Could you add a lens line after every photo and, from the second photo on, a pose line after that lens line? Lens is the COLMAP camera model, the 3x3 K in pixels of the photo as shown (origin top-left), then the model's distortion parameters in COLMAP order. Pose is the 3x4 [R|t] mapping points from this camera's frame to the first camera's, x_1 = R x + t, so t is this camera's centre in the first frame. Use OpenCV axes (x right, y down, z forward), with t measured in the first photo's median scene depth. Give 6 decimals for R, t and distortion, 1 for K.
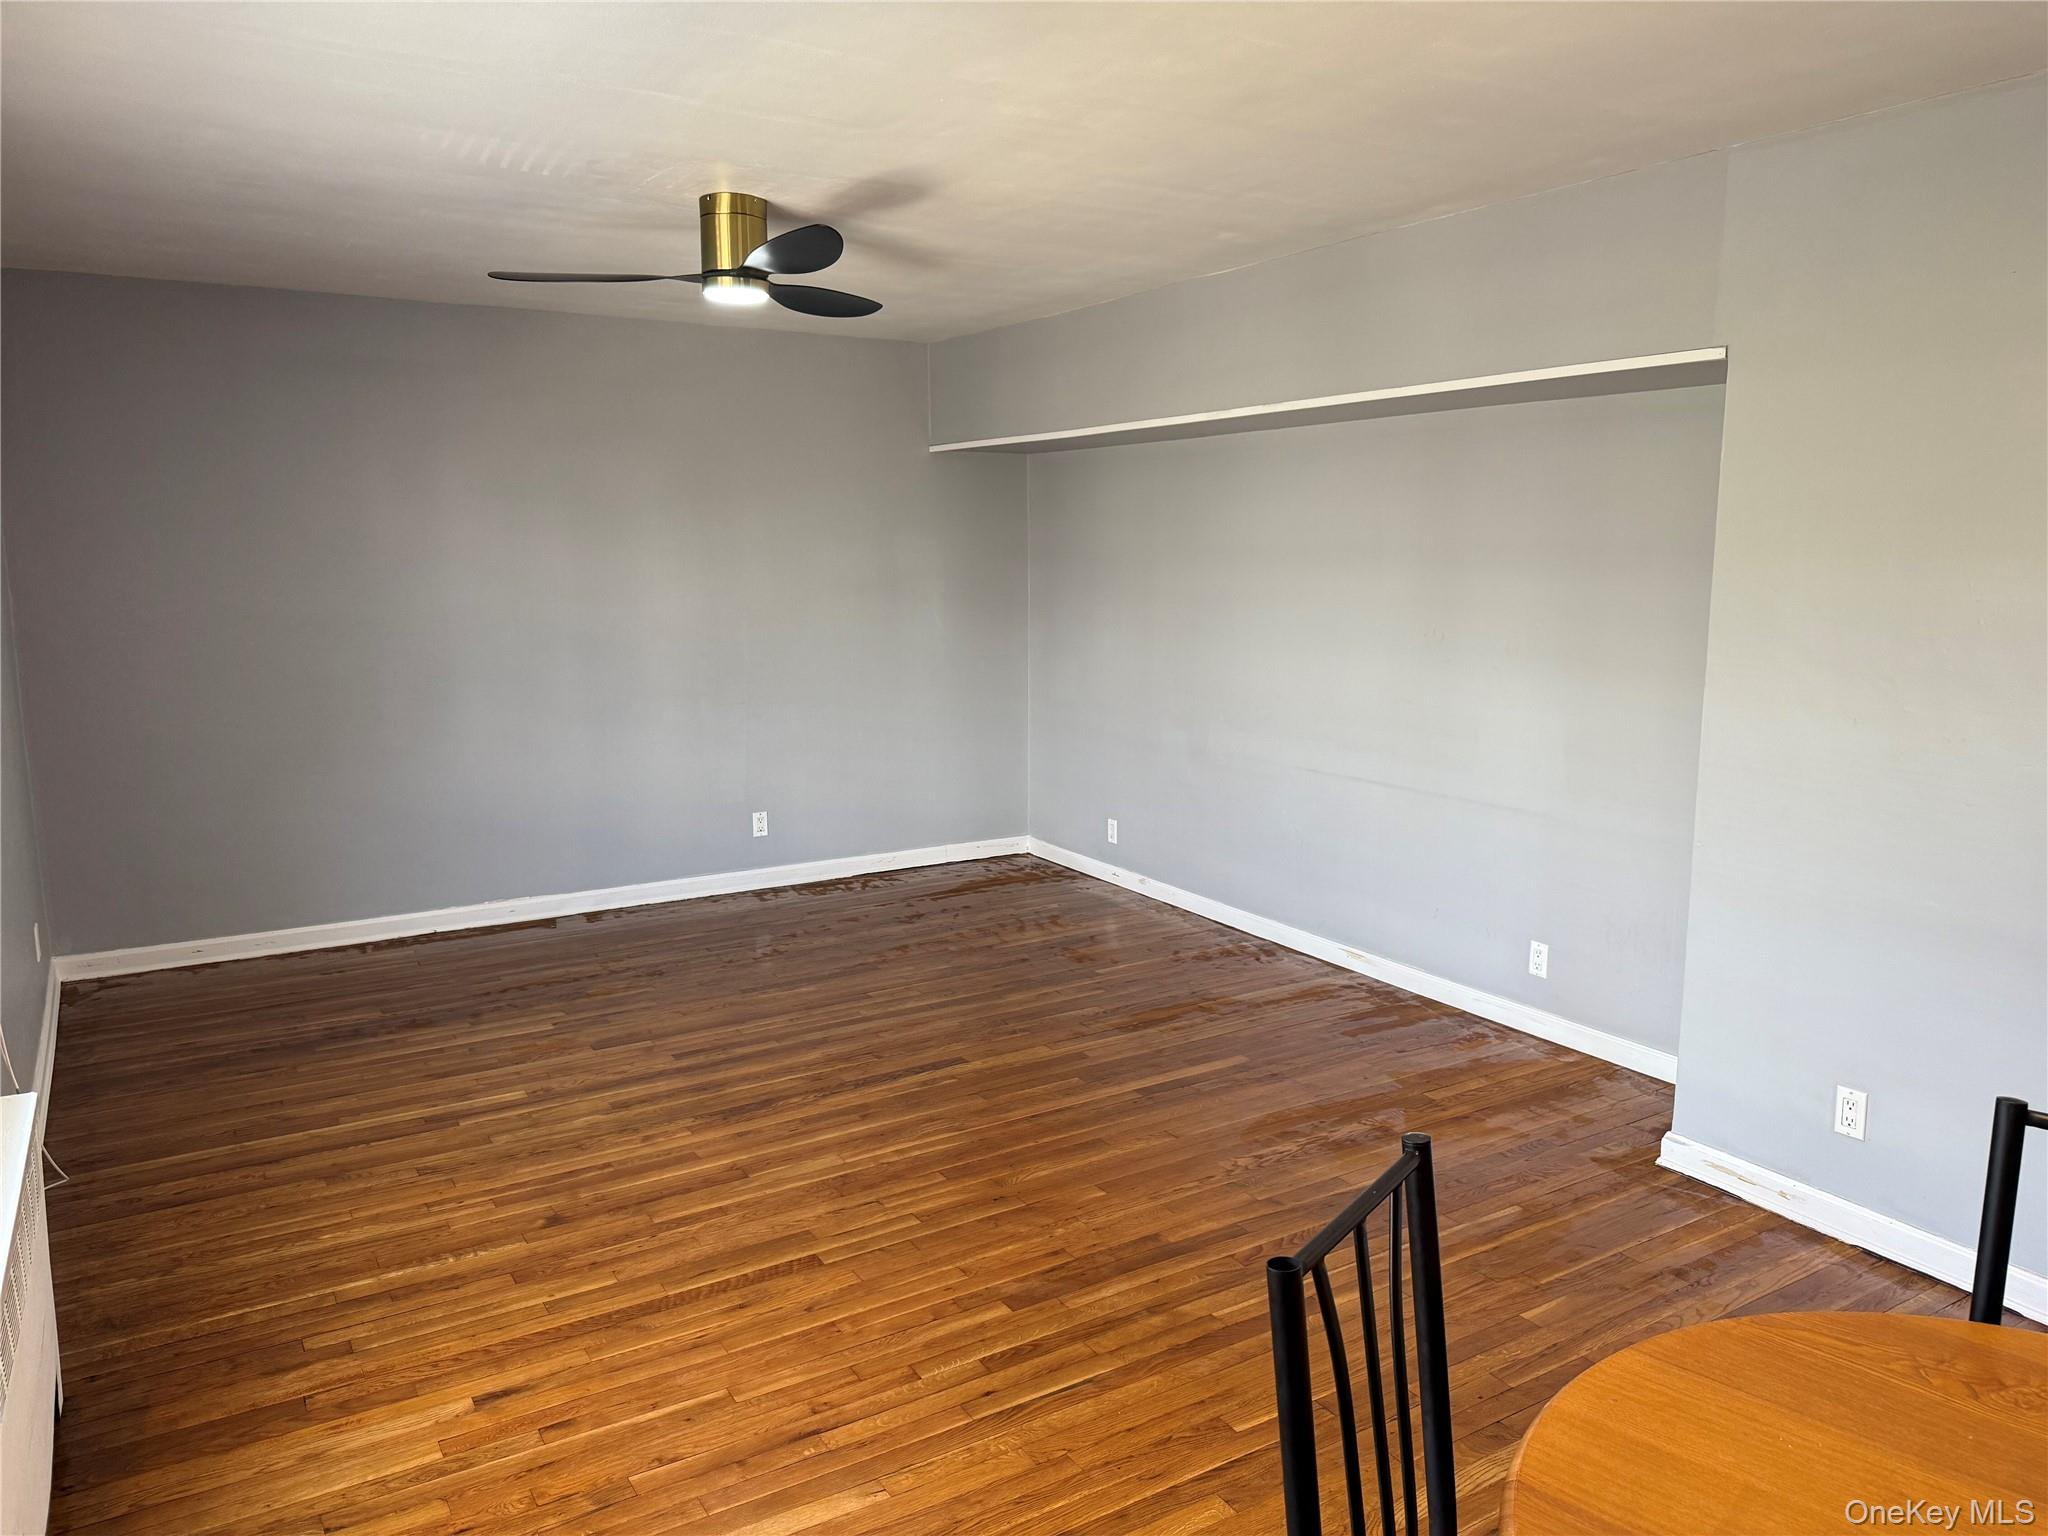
lens RADIAL K [[1439.8, 0, 1032.1], [0, 1439.8, 763.0], [0, 0, 1]] dist [0.216234, -0.399712]
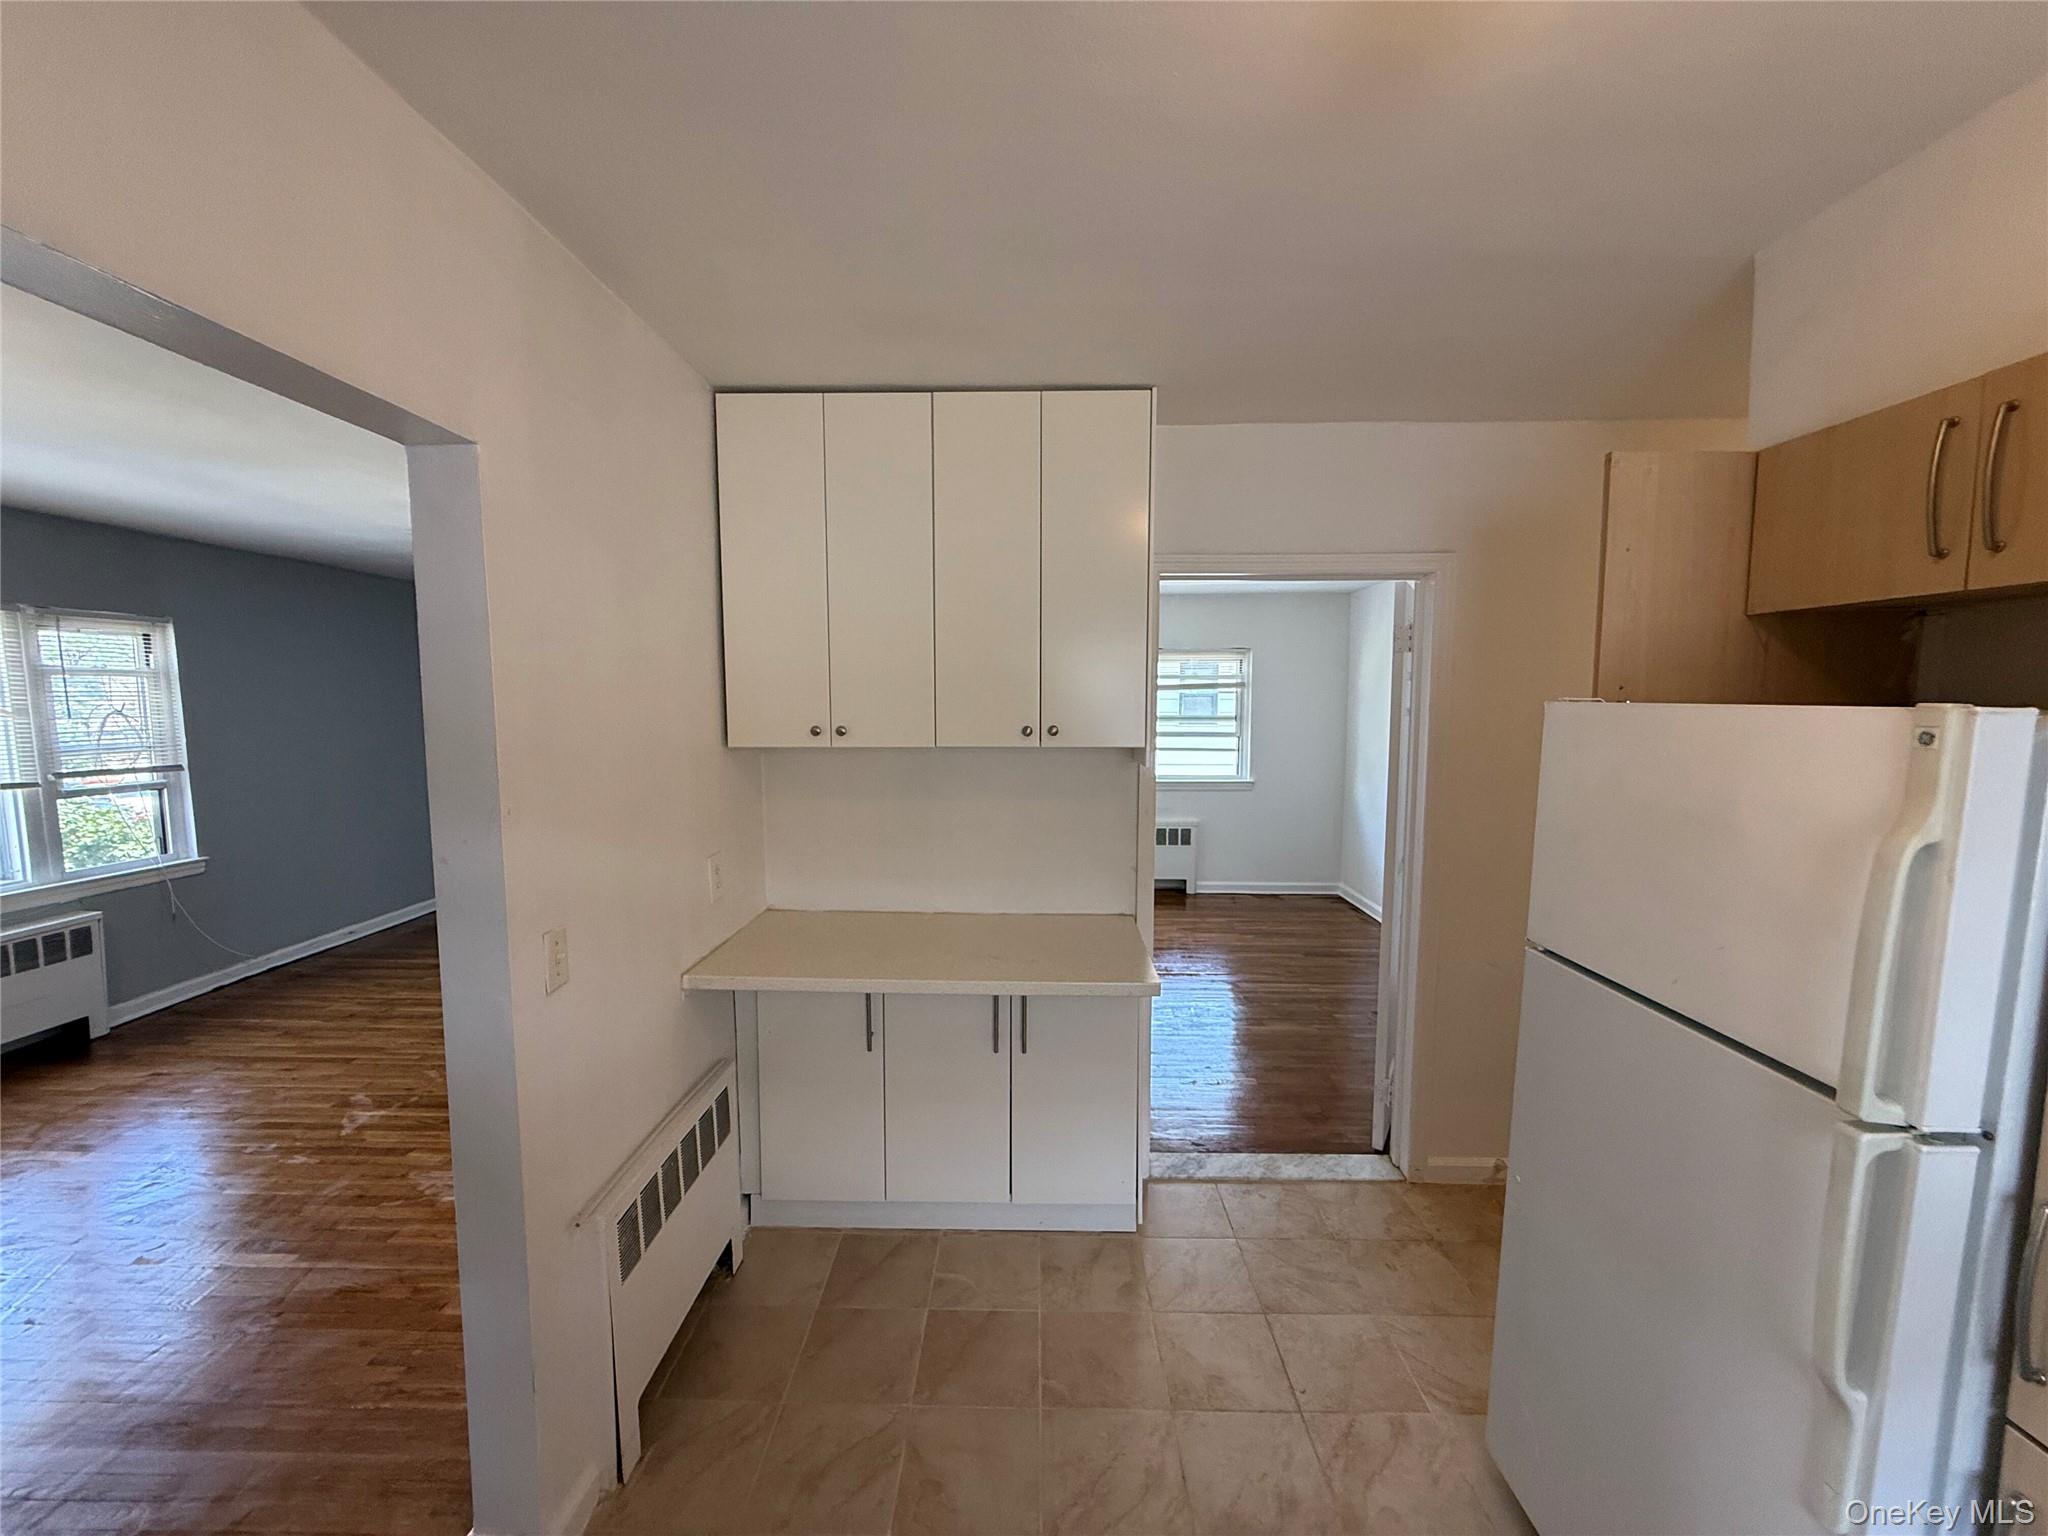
lens RADIAL K [[829.4, 0, 1020.8], [0, 829.4, 773.5], [0, 0, 1]] dist [-0.001361, 0.004141]
pose [[0.831271, 0.051411, -0.553485, 0.877941], [-0.086942, 0.995484, -0.038110, -0.064562], [0.549027, 0.079801, 0.831987, 0.376724]]
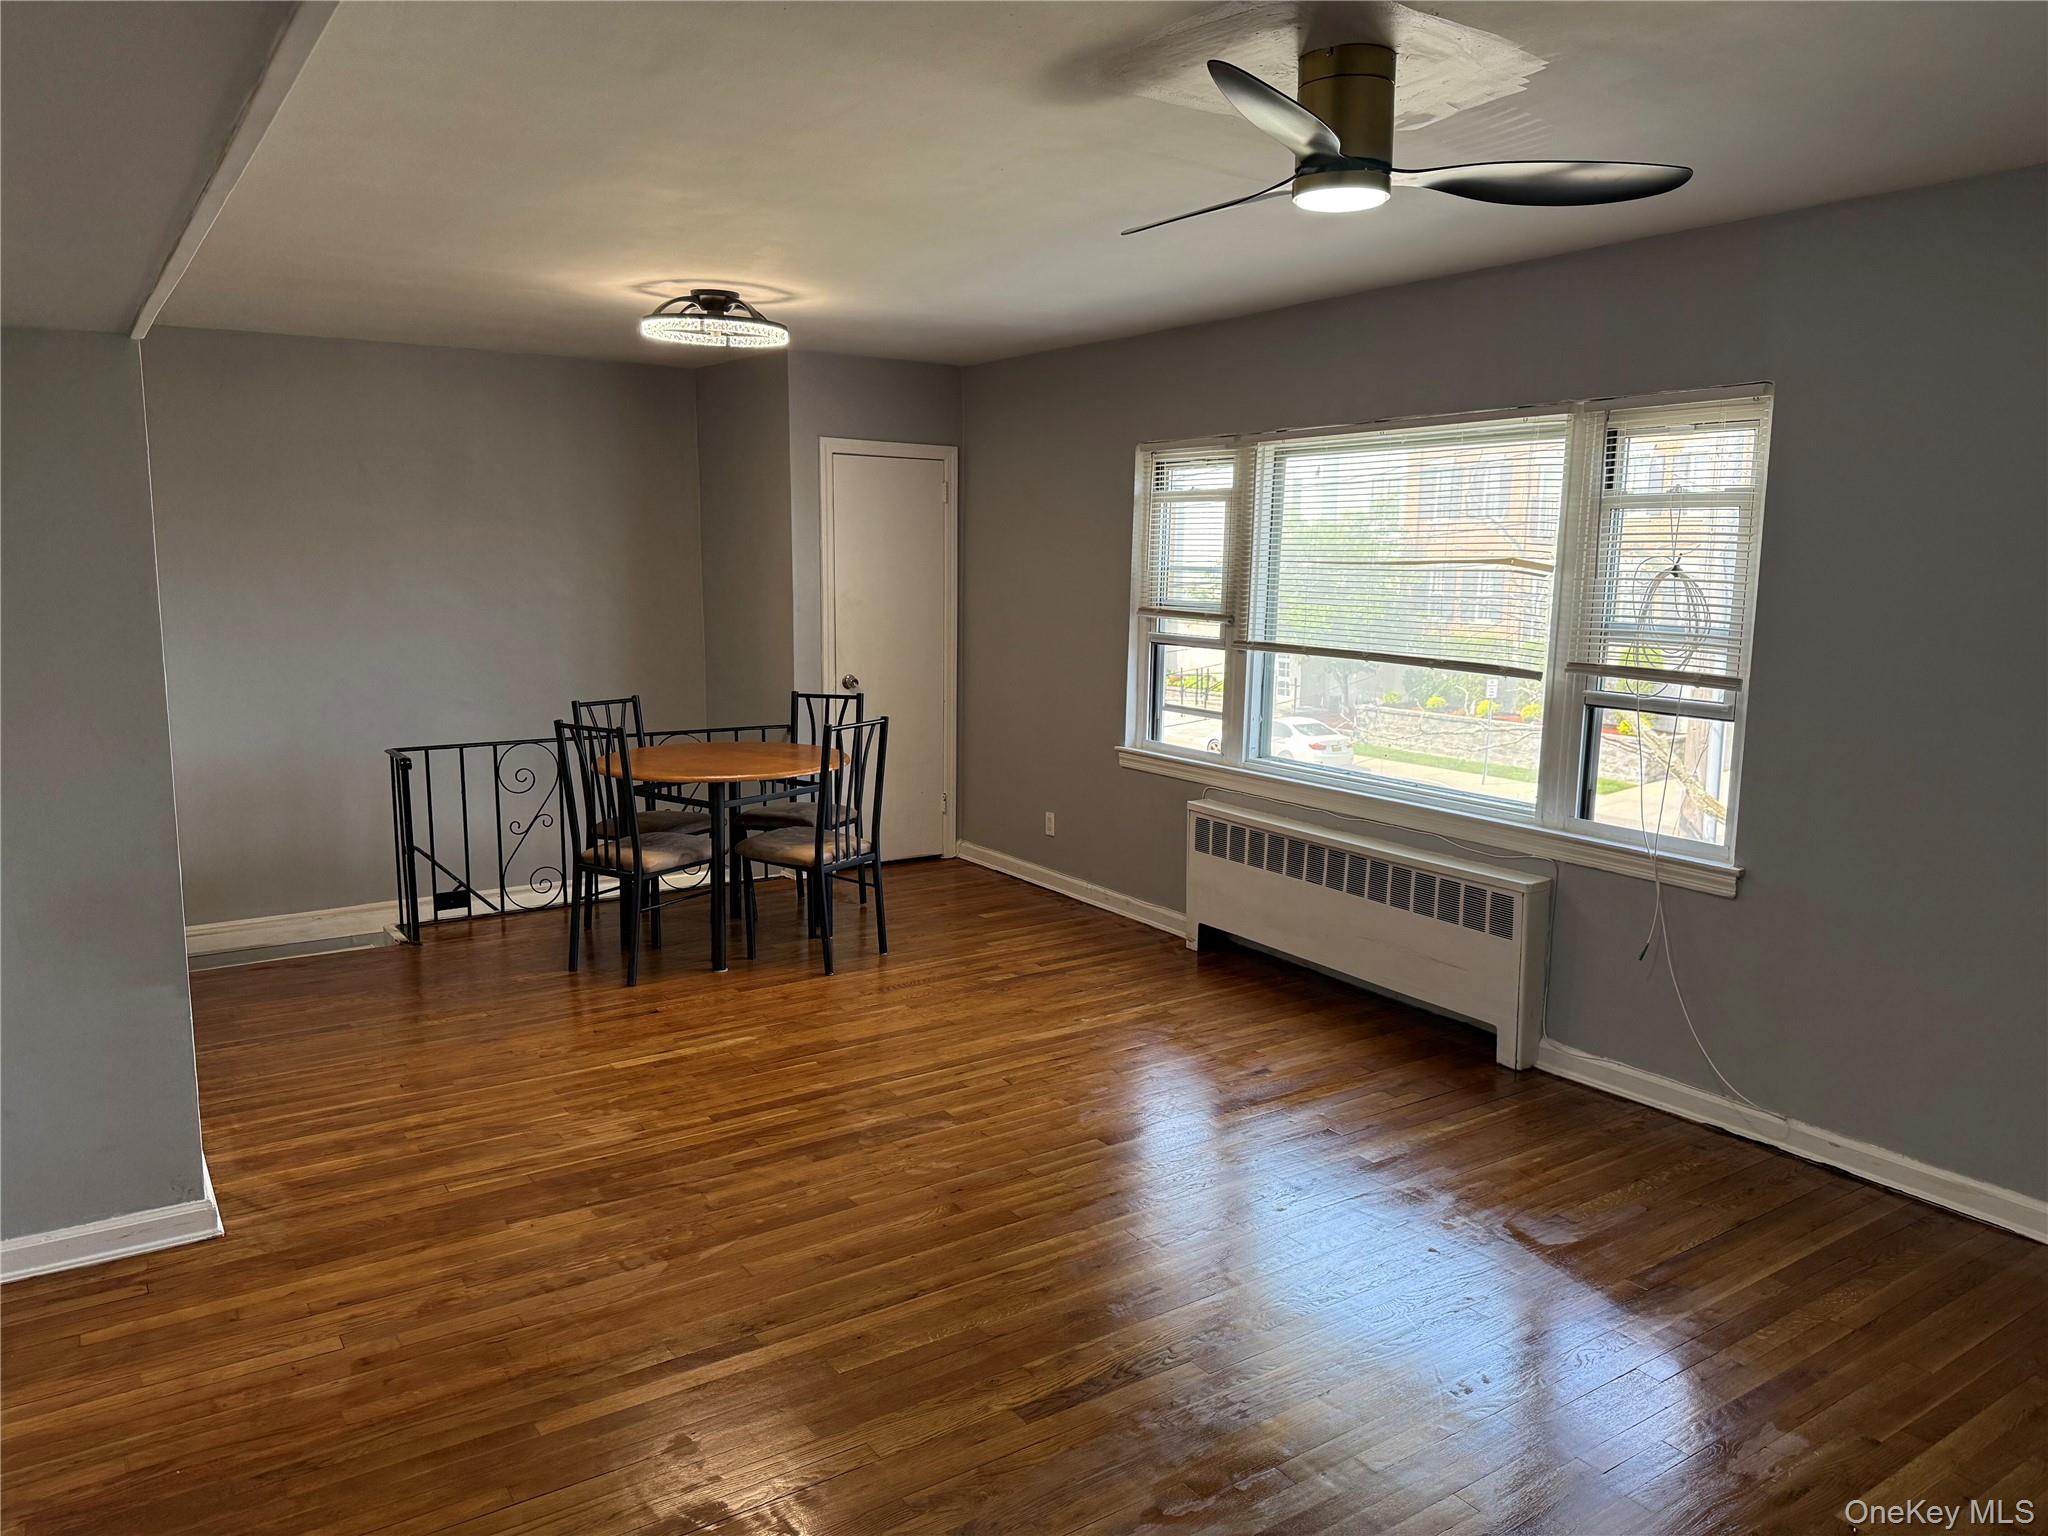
lens RADIAL K [[1389.0, 0, 1024.0], [0, 1389.0, 768.0], [0, 0, 1]] dist [0.049792, -0.044883]
pose [[-0.999209, -0.007957, -0.038960, -0.023228], [-0.019409, 0.952729, 0.303201, -0.219119], [0.034706, 0.303717, -0.952130, 1.436793]]
